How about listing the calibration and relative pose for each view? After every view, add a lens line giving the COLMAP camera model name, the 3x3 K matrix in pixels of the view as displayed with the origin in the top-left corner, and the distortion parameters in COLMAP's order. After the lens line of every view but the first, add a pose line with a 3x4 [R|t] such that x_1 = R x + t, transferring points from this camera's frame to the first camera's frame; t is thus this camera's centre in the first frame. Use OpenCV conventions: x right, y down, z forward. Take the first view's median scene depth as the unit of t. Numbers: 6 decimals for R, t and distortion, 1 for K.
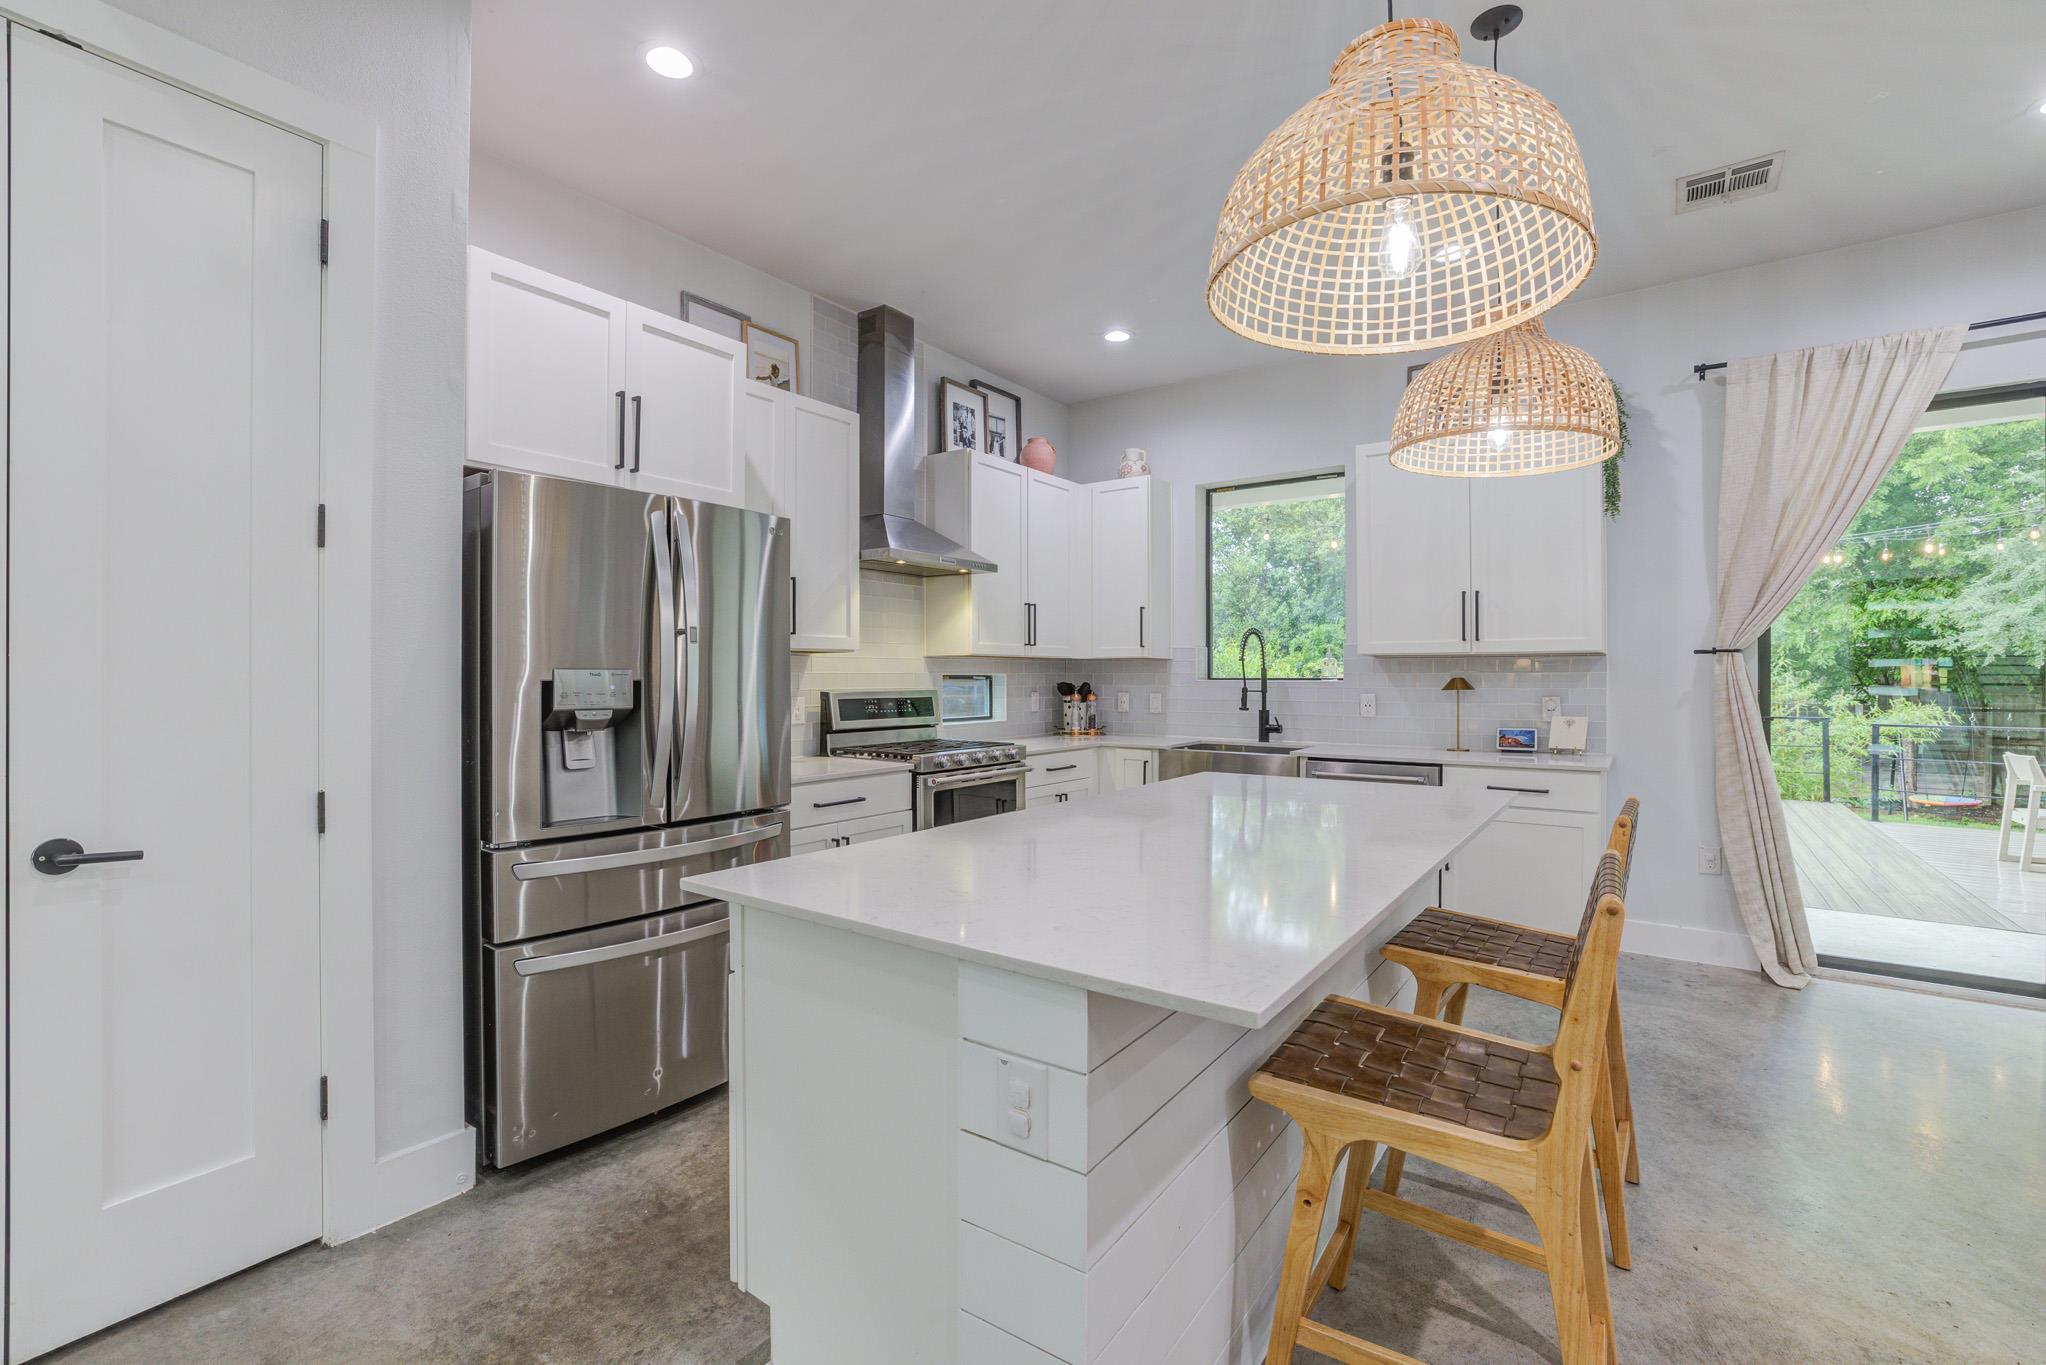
lens RADIAL K [[890.5, 0, 1023.6], [0, 890.5, 677.1], [0, 0, 1]] dist [-0.045807, 0.018290]
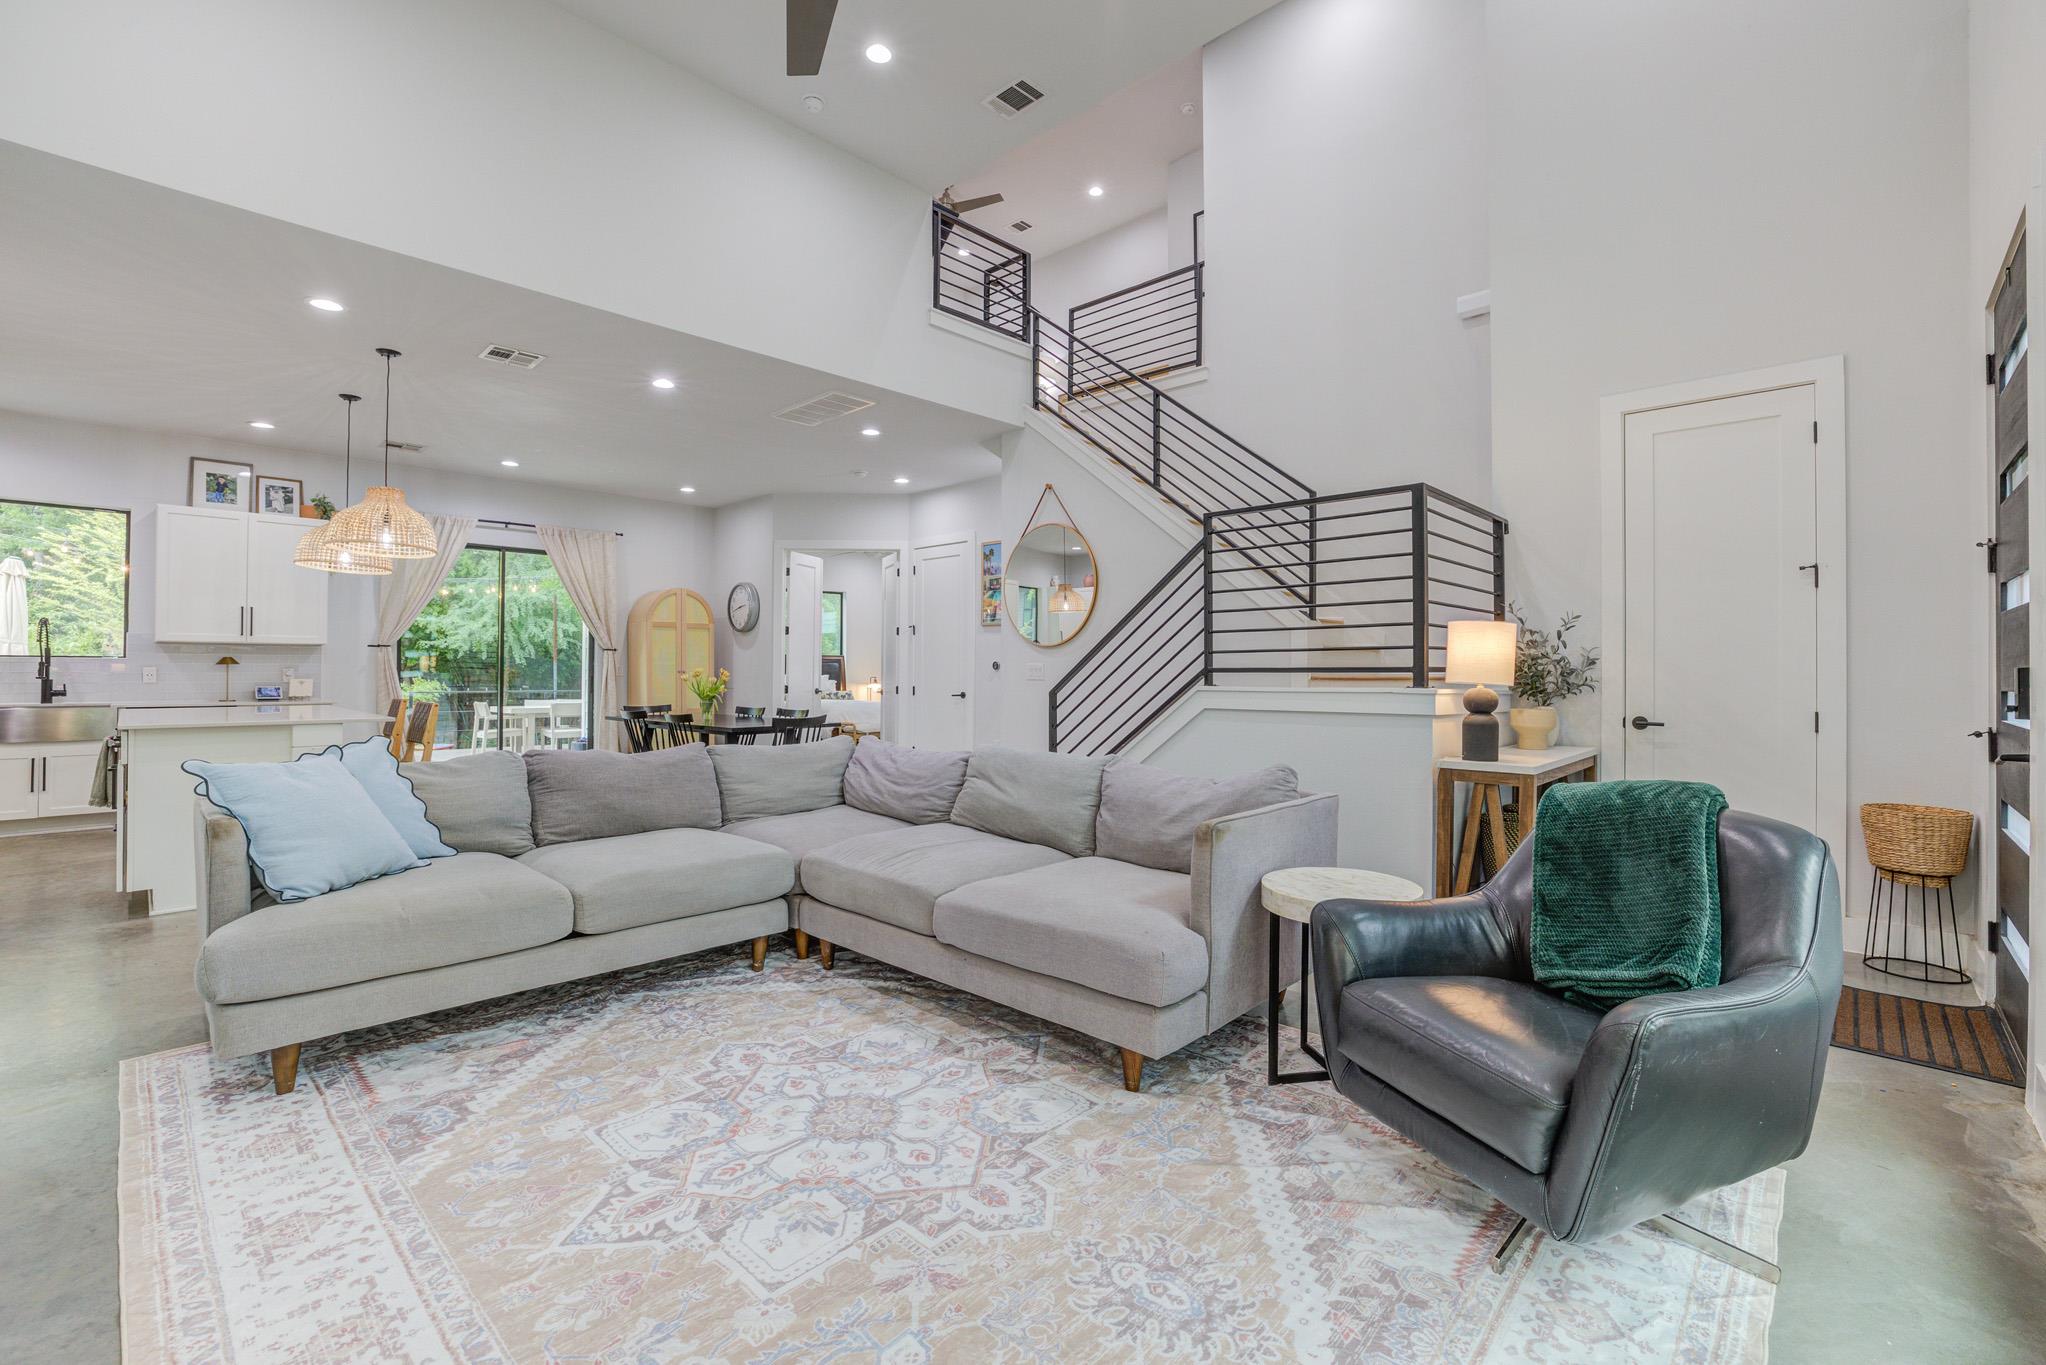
lens RADIAL K [[870.5, 0, 1015.6], [0, 870.5, 663.8], [0, 0, 1]] dist [-0.044280, 0.016628]
pose [[0.141172, 0.009219, 0.989942, -0.865206], [-0.003551, 0.999955, -0.008806, 0.021754], [-0.989979, -0.002272, 0.141199, -0.679432]]
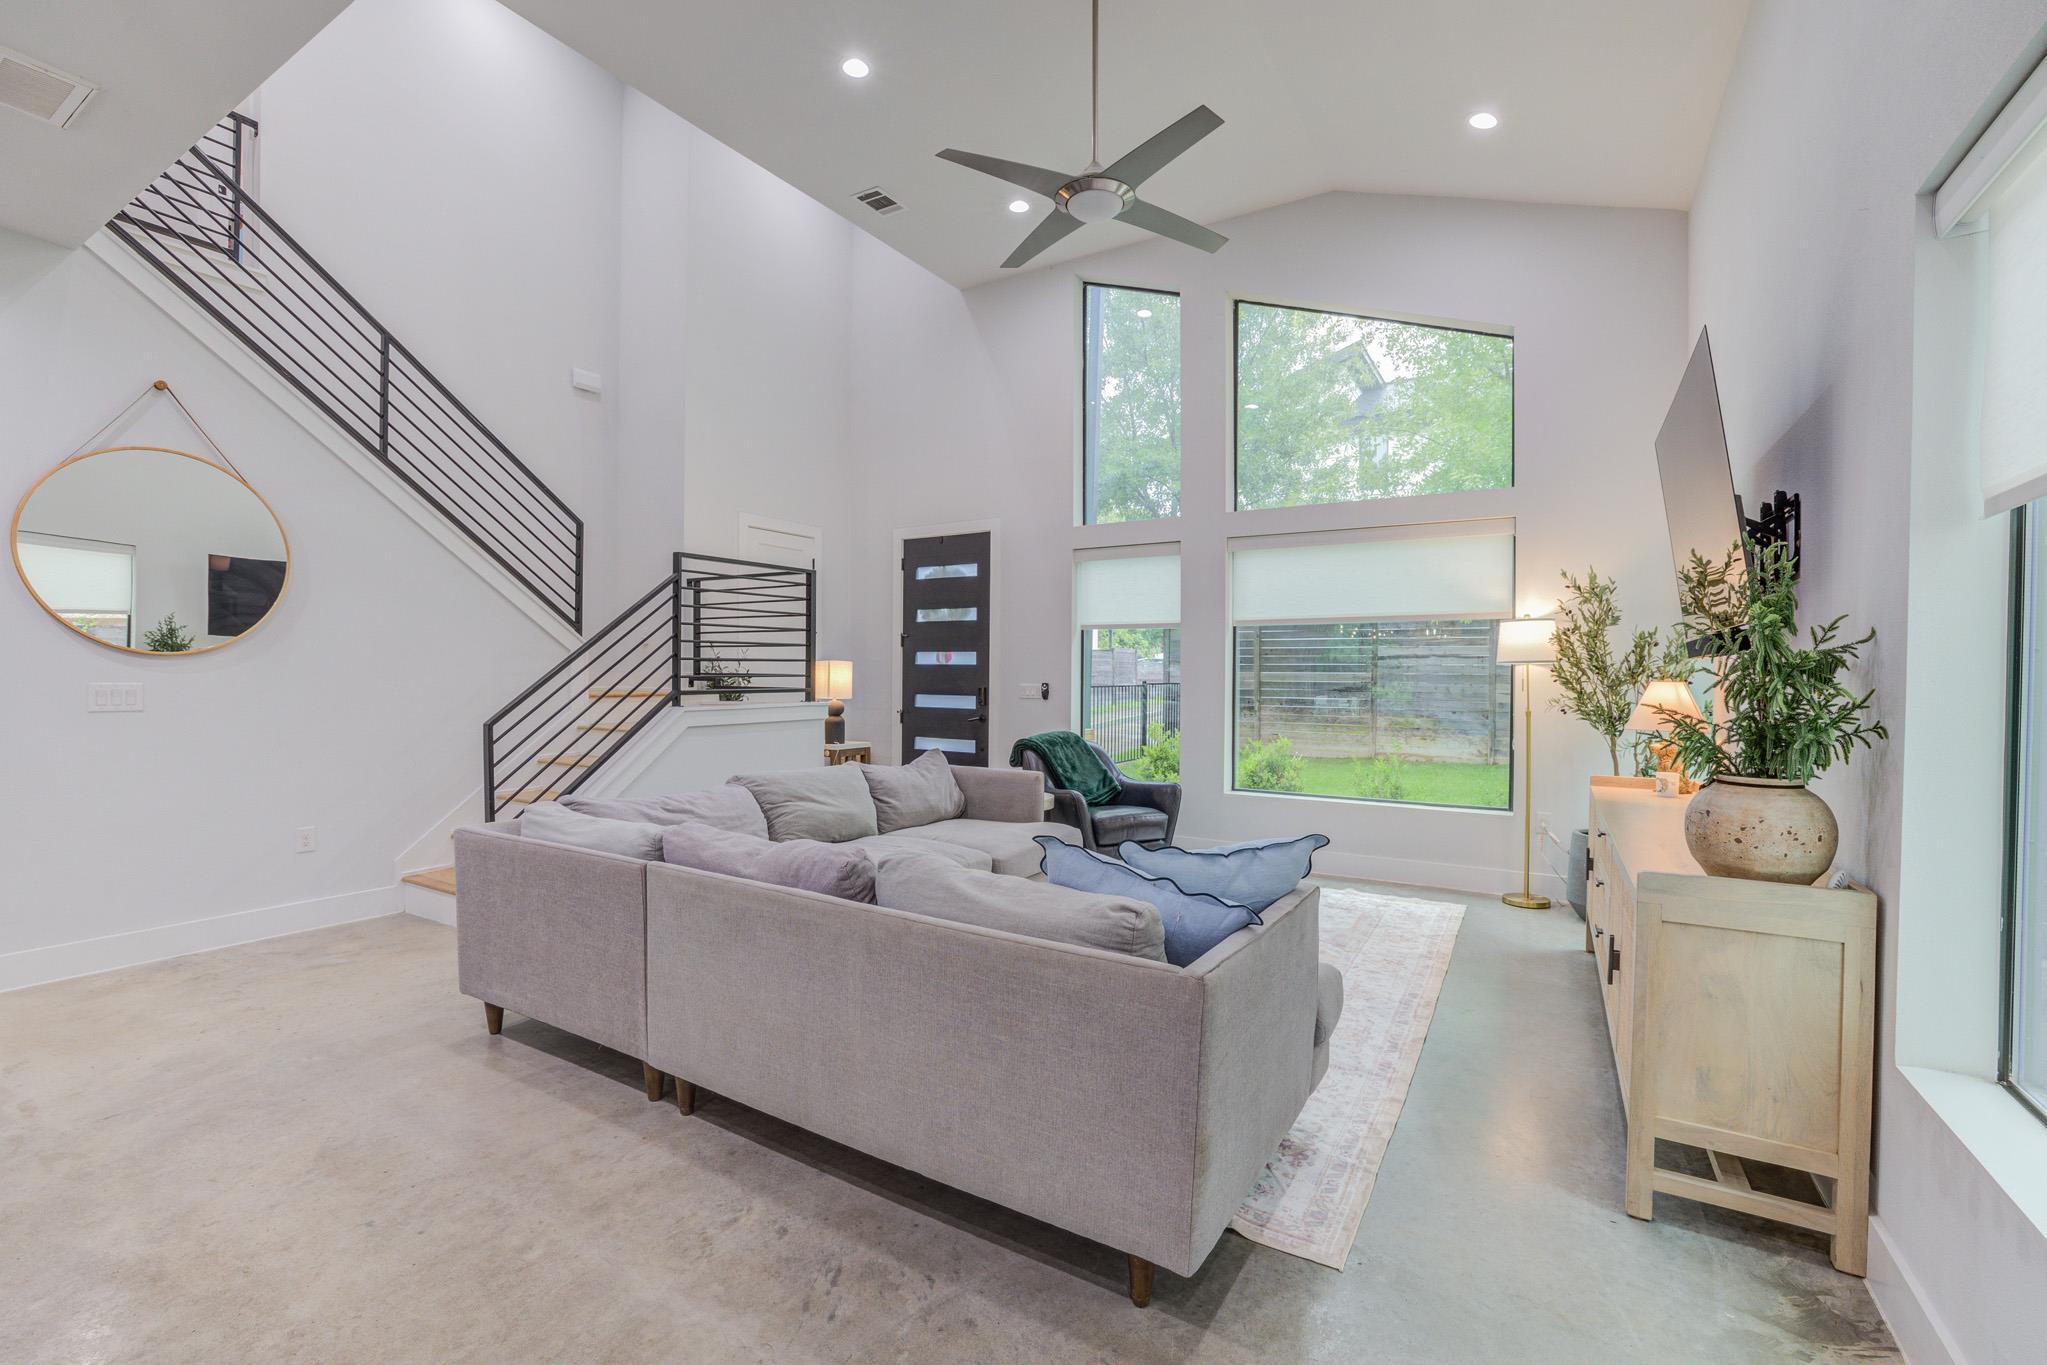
lens RADIAL K [[890.9, 0, 1024.1], [0, 890.9, 677.1], [0, 0, 1]] dist [-0.045807, 0.018290]
pose [[-0.997200, -0.008753, -0.074264, -0.206212], [-0.009035, 0.999953, 0.003466, -0.008880], [0.074230, 0.004127, -0.997233, 0.407554]]
